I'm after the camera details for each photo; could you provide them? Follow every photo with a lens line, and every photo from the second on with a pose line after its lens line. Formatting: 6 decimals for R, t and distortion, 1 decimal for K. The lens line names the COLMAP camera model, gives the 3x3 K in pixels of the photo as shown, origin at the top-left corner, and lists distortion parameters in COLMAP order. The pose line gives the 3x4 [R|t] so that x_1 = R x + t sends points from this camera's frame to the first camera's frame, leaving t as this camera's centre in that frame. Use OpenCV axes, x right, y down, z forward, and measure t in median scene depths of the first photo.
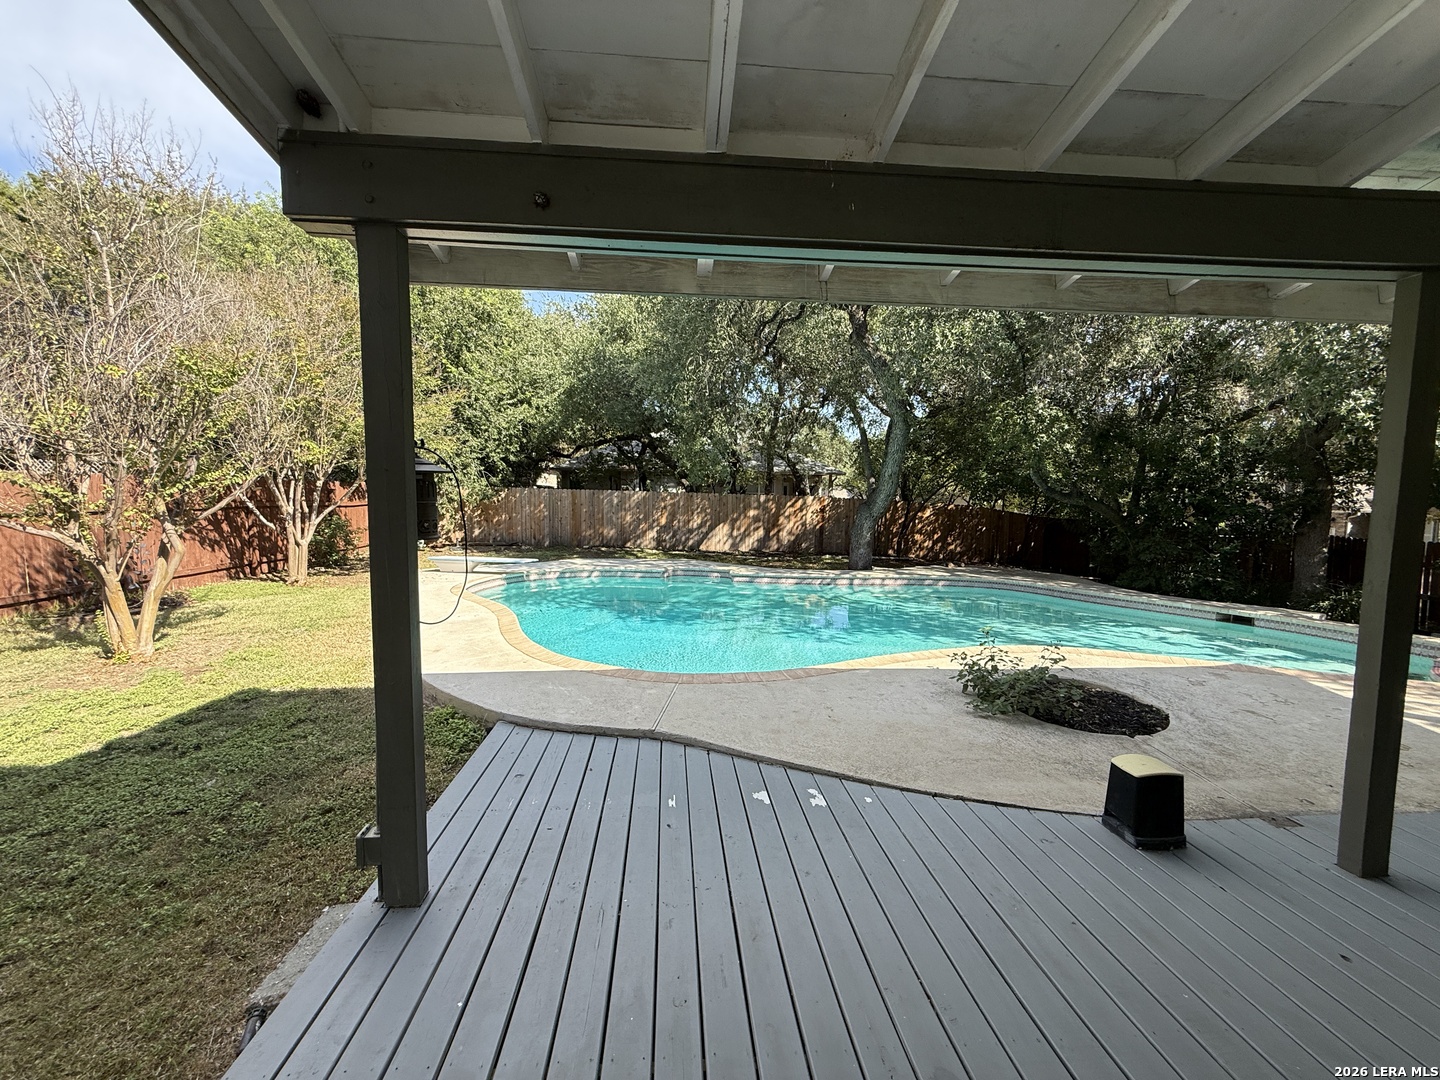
lens RADIAL K [[576.8, 0, 750.7], [0, 576.8, 539.6], [0, 0, 1]] dist [0.001121, 0.000000]
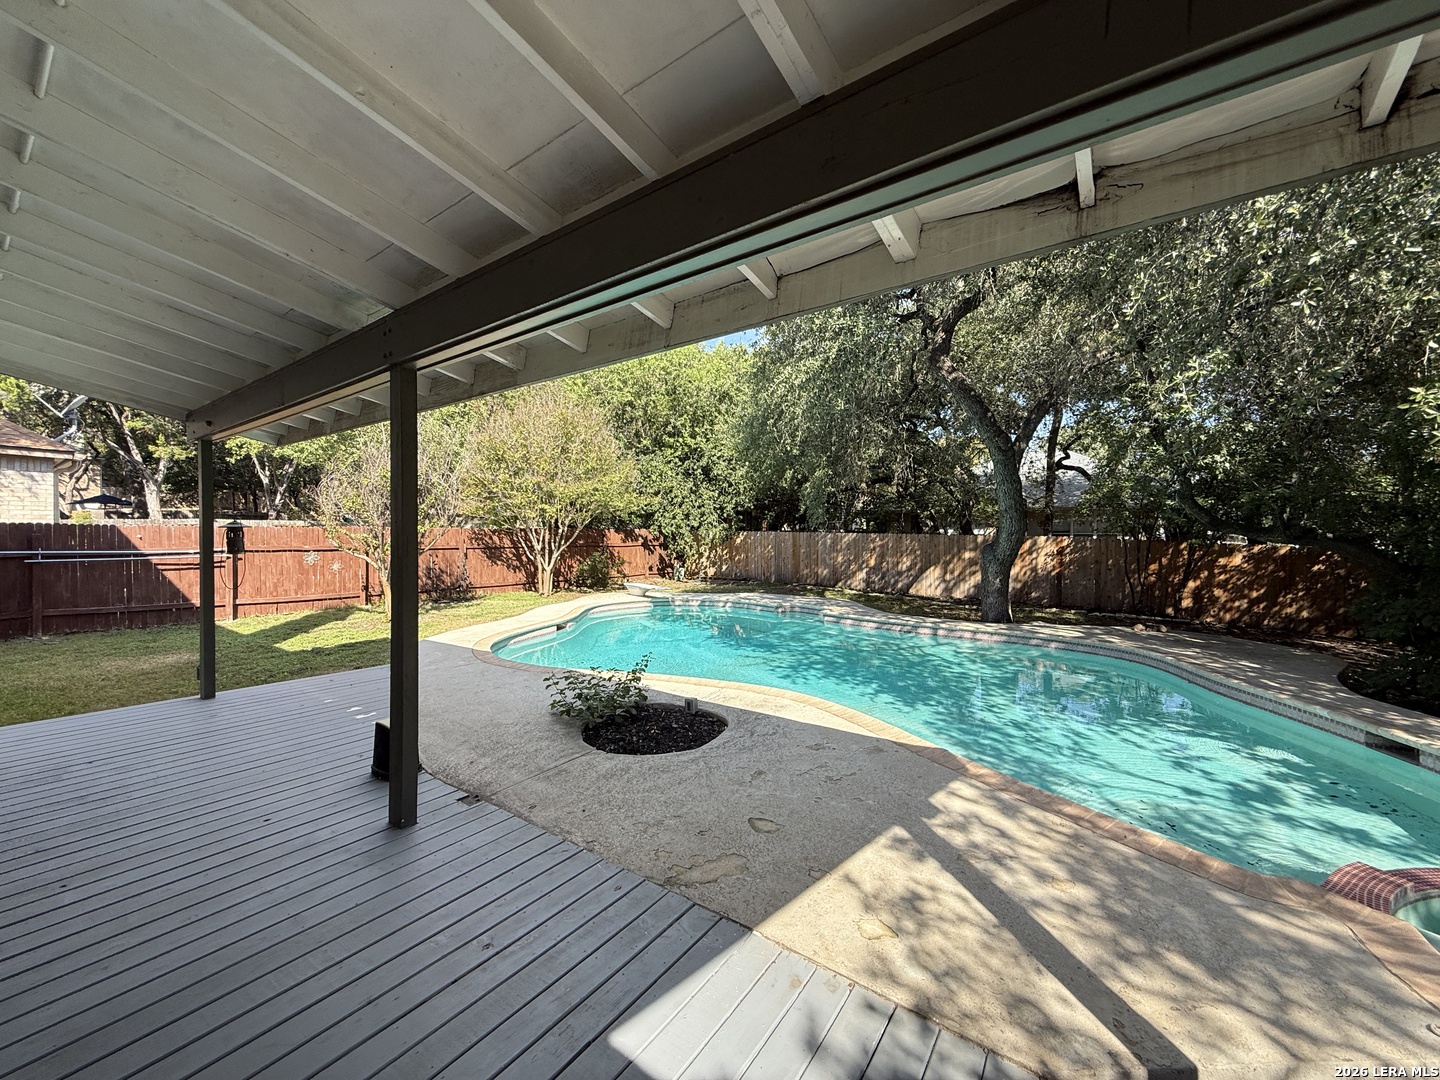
lens RADIAL K [[576.8, 0, 696.3], [0, 576.8, 537.1], [0, 0, 1]] dist [0.001121, 0.000000]
pose [[0.754865, -0.008191, -0.655829, 0.273222], [-0.043333, 0.997114, -0.062330, -0.000415], [0.654447, 0.075469, 0.752332, 0.047707]]
